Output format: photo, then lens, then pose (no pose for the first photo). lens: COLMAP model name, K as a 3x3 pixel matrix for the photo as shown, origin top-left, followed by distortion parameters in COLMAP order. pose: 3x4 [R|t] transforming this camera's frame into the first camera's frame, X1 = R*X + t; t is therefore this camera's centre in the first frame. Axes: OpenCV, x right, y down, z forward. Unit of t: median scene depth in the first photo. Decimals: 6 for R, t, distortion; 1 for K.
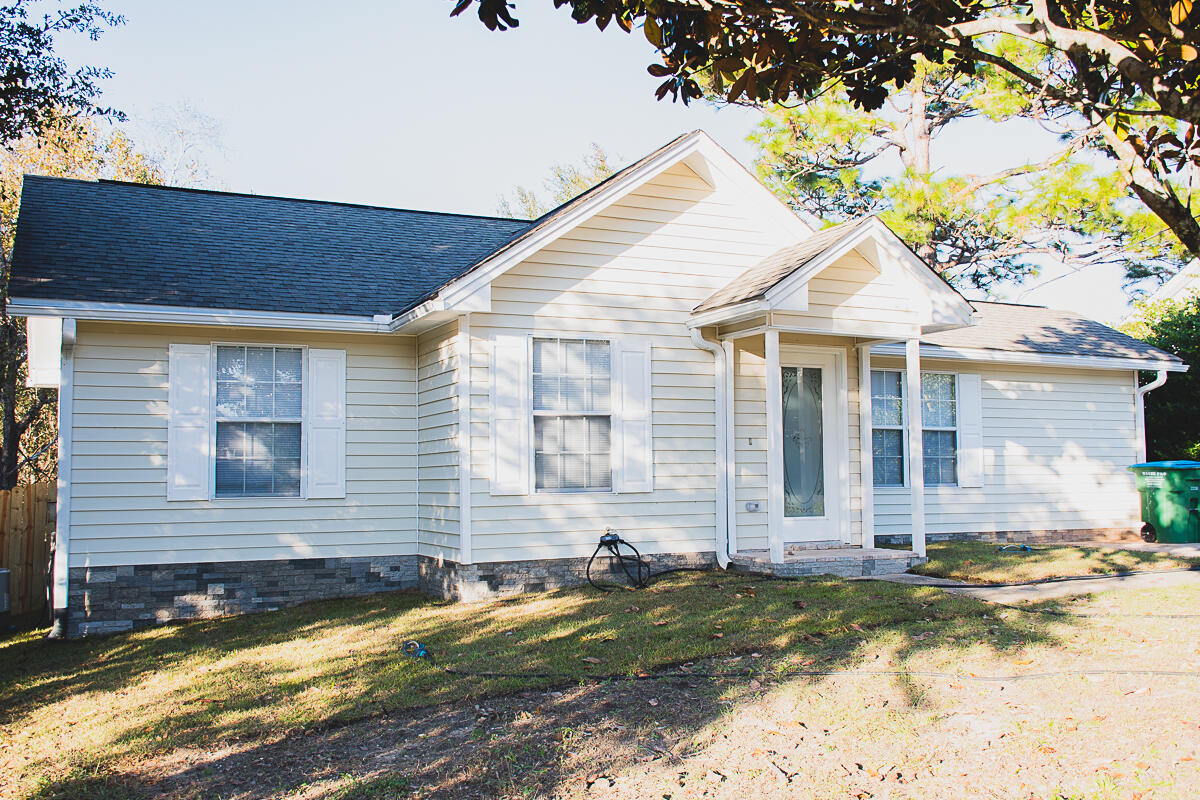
lens RADIAL K [[1145.7, 0, 600.0], [0, 1145.7, 400.0], [0, 0, 1]] dist [-0.109829, 0.360166]
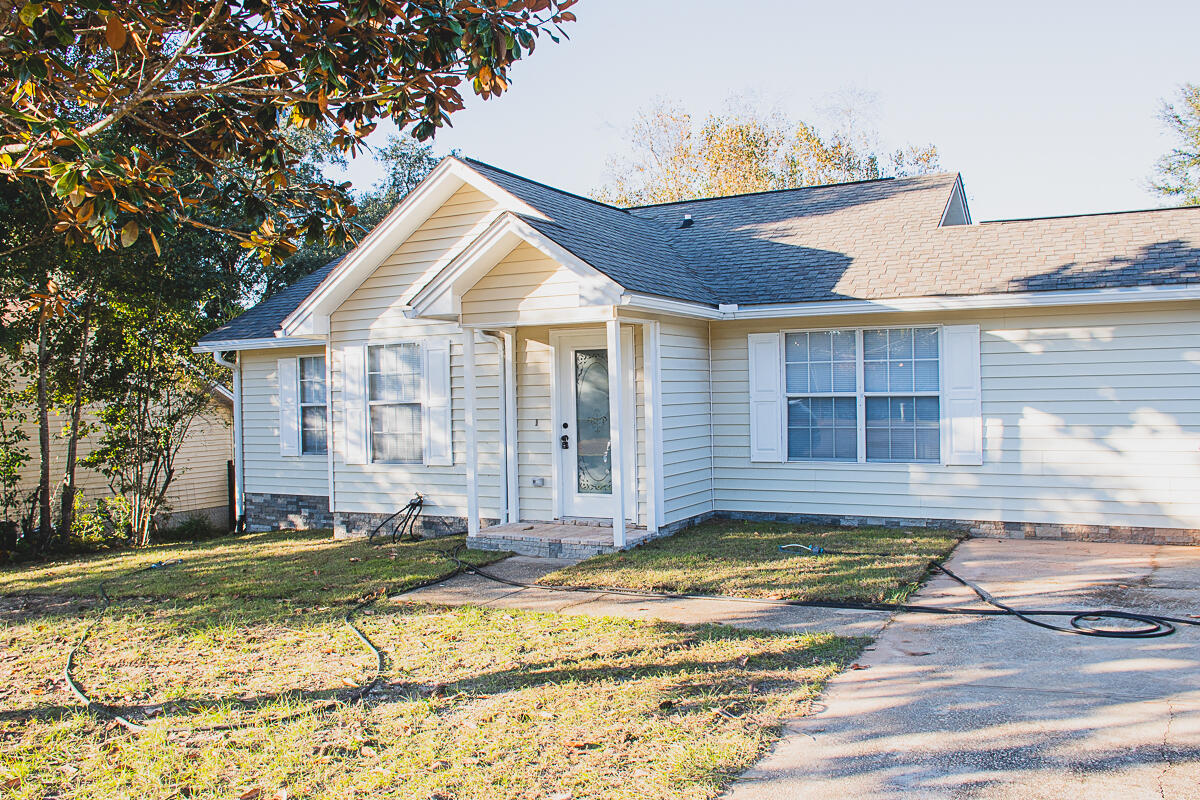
lens RADIAL K [[998.5, 0, 600.0], [0, 998.5, 400.0], [0, 0, 1]] dist [-0.134700, 0.130945]
pose [[0.601949, 0.002205, -0.798531, 0.990919], [0.070356, 0.995961, 0.055786, -0.036580], [0.795429, -0.089762, 0.599363, 0.508769]]
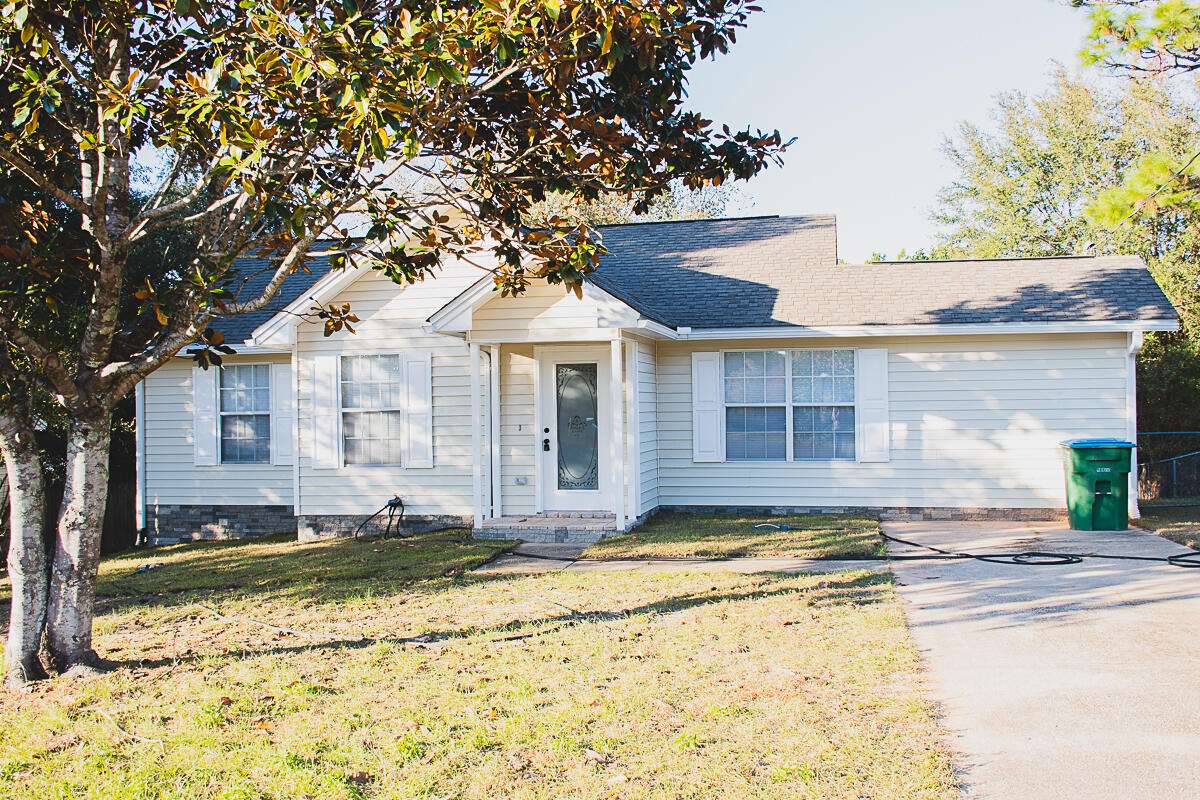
lens RADIAL K [[1145.7, 0, 600.0], [0, 1145.7, 400.0], [0, 0, 1]] dist [-0.109829, 0.360166]
pose [[0.795126, -0.006627, -0.606408, 1.008257], [0.049056, 0.997366, 0.053422, -0.058414], [0.604457, -0.072225, 0.793357, 0.082362]]
